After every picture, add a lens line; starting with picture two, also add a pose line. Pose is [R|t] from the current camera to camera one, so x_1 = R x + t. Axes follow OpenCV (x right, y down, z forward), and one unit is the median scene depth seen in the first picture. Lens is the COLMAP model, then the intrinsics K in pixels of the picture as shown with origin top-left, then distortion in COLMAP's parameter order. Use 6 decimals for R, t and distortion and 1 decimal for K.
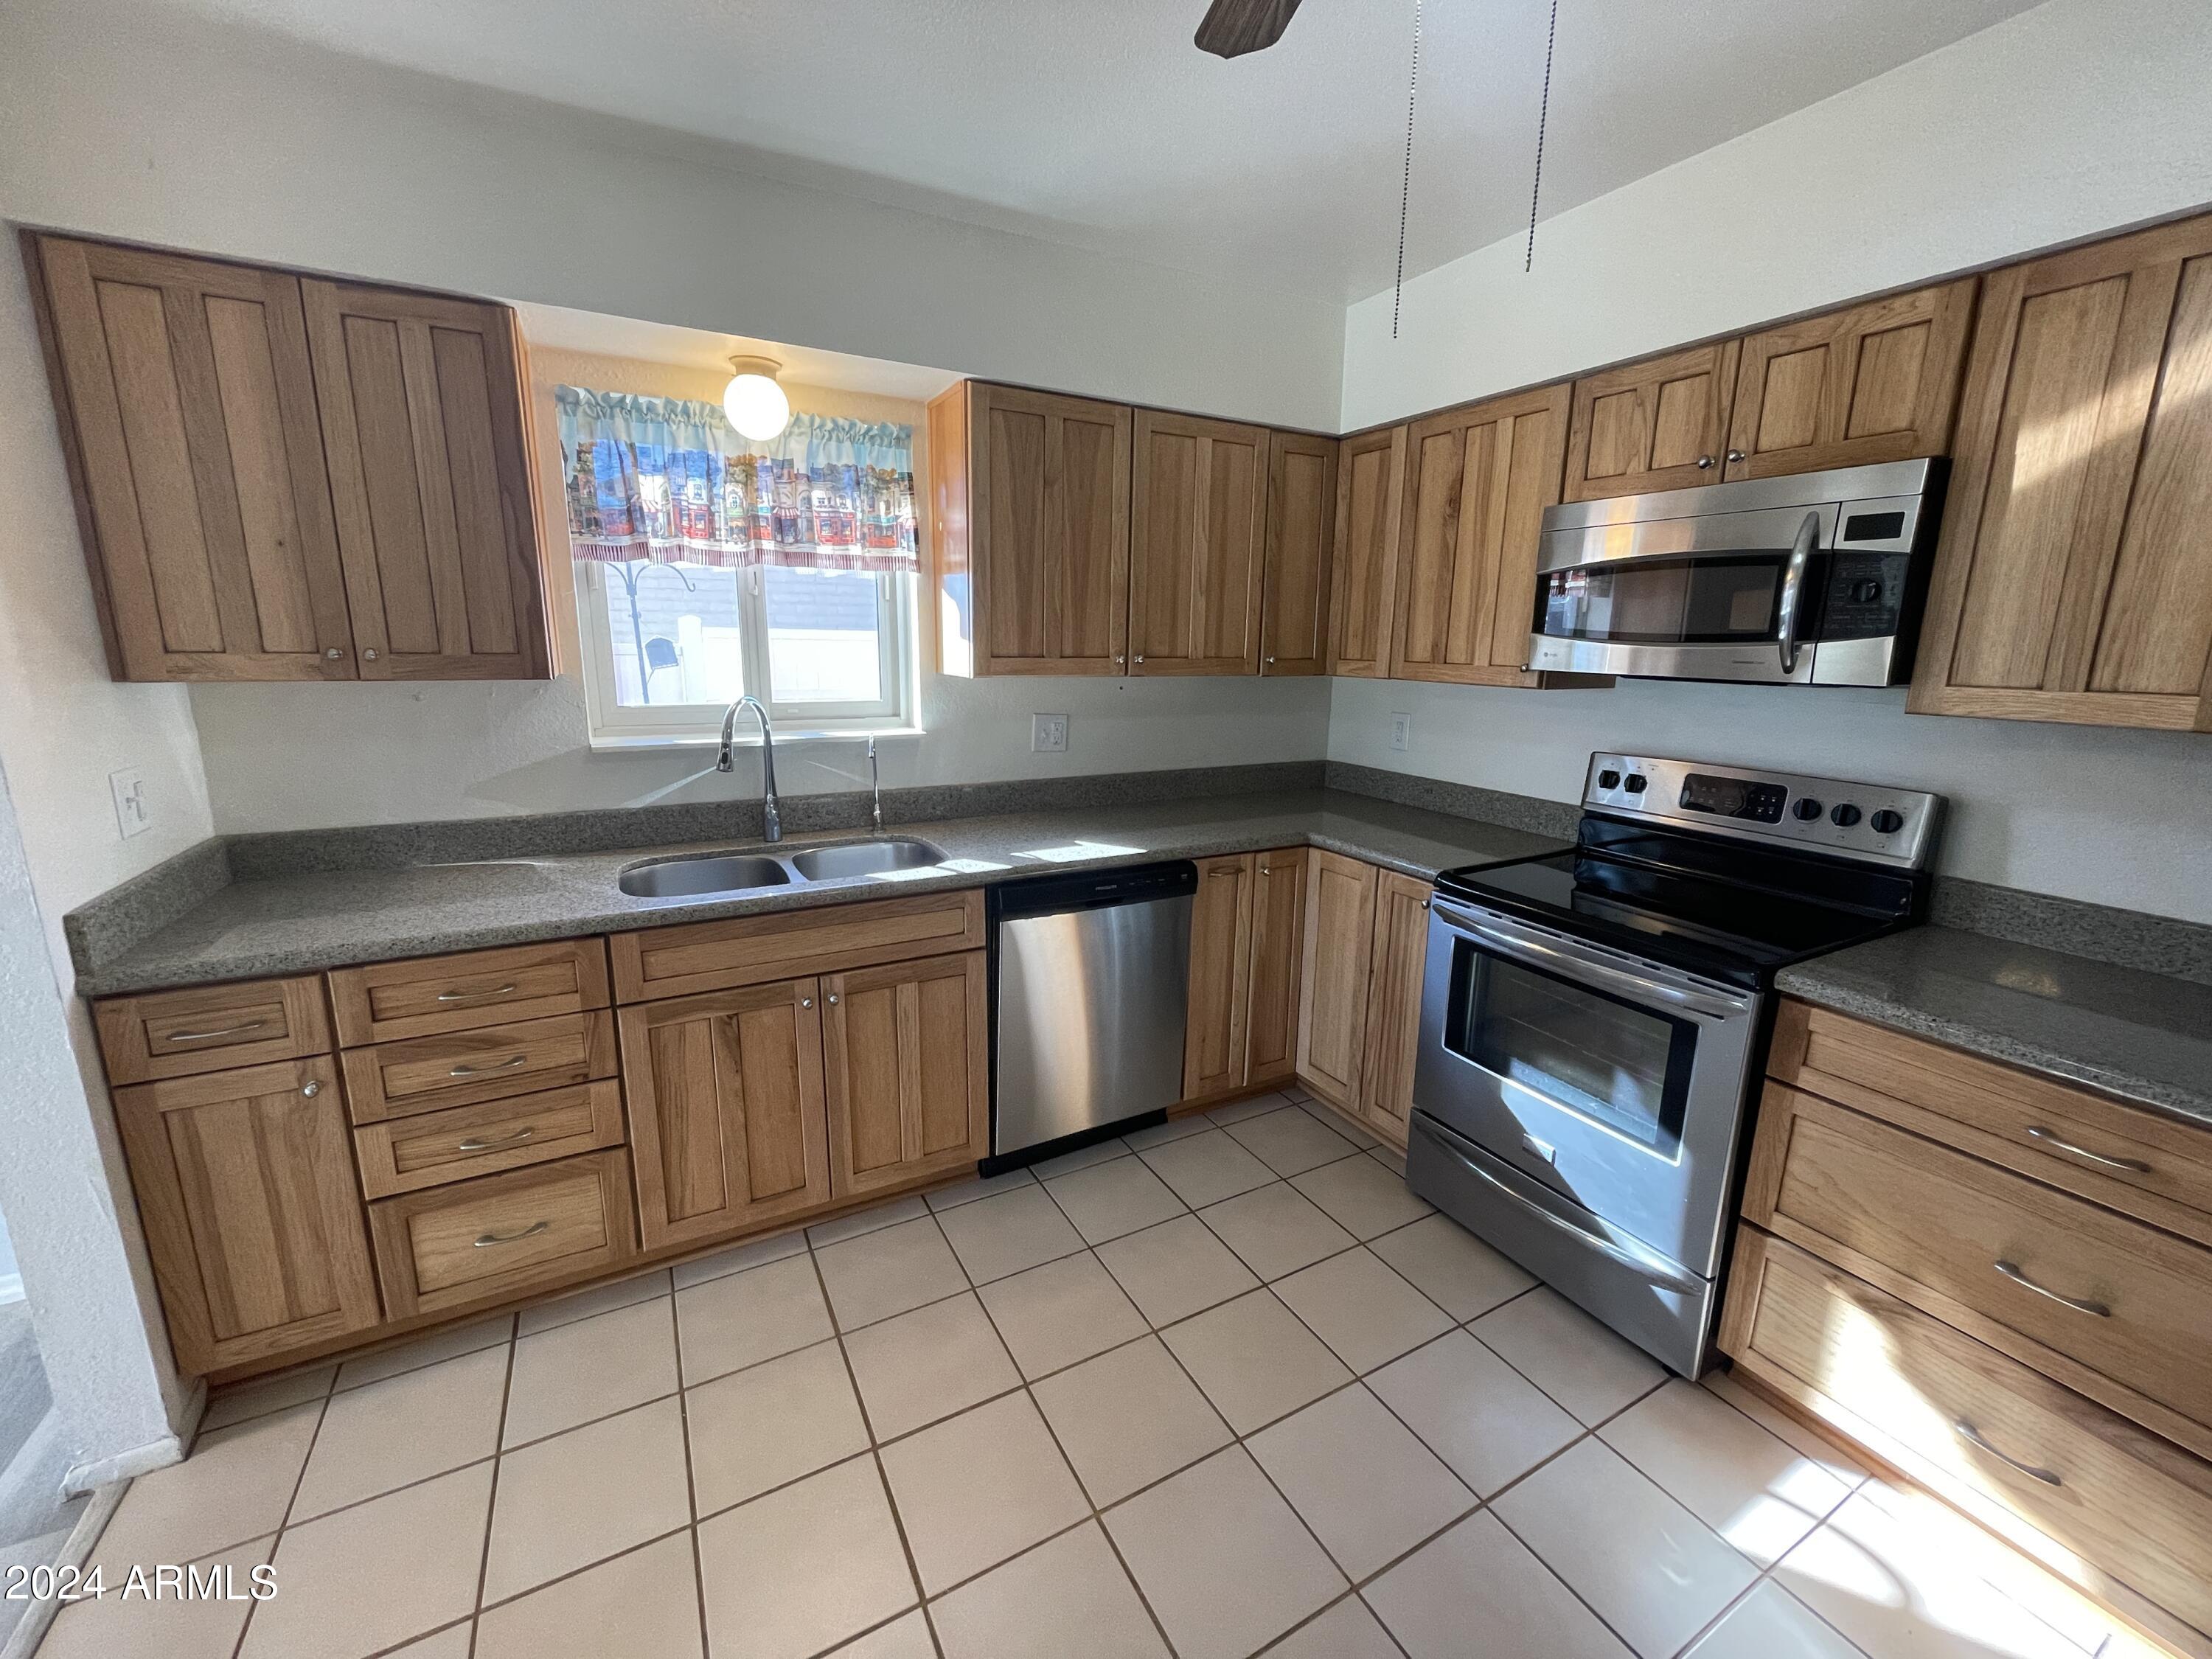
lens RADIAL K [[895.2, 0, 1103.9], [0, 895.2, 824.7], [0, 0, 1]] dist [-0.000148, -0.000159]
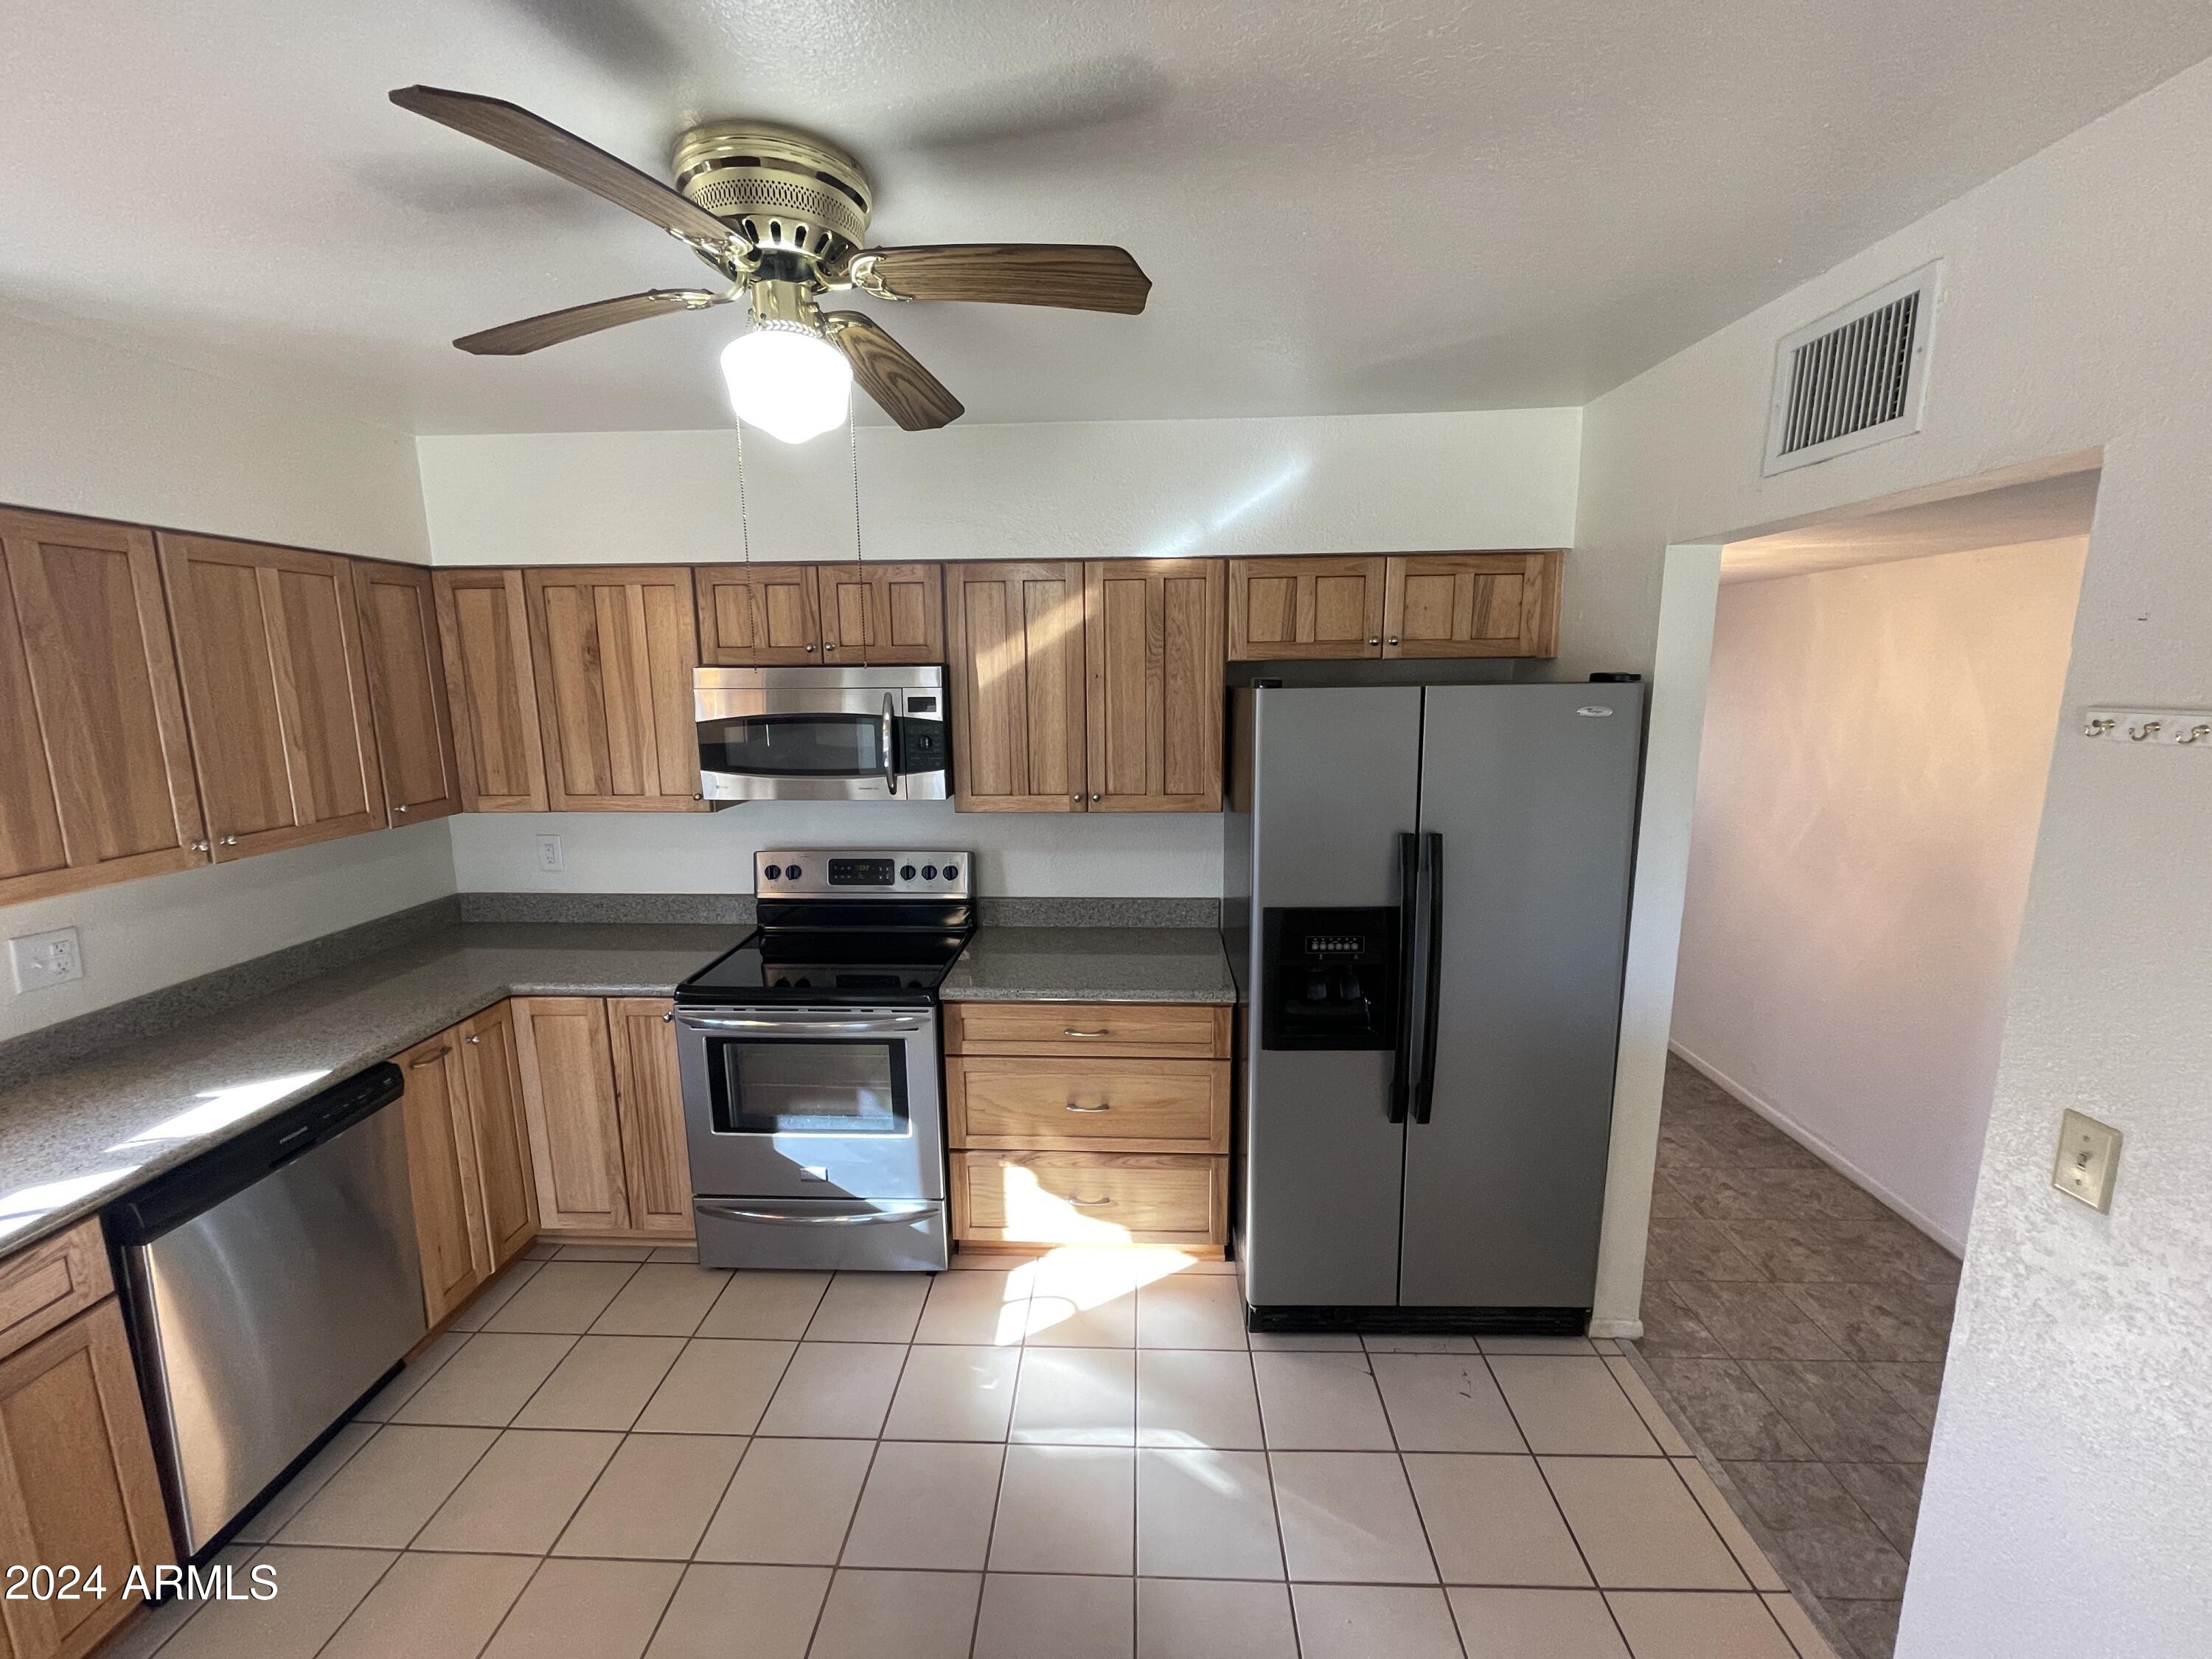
lens RADIAL K [[895.2, 0, 1106.3], [0, 895.2, 826.6], [0, 0, 1]] dist [-0.000148, -0.000159]
pose [[0.510488, -0.166785, 0.843555, -0.277973], [0.191716, 0.978392, 0.077426, -0.133520], [-0.838240, 0.122198, 0.531433, -0.083354]]
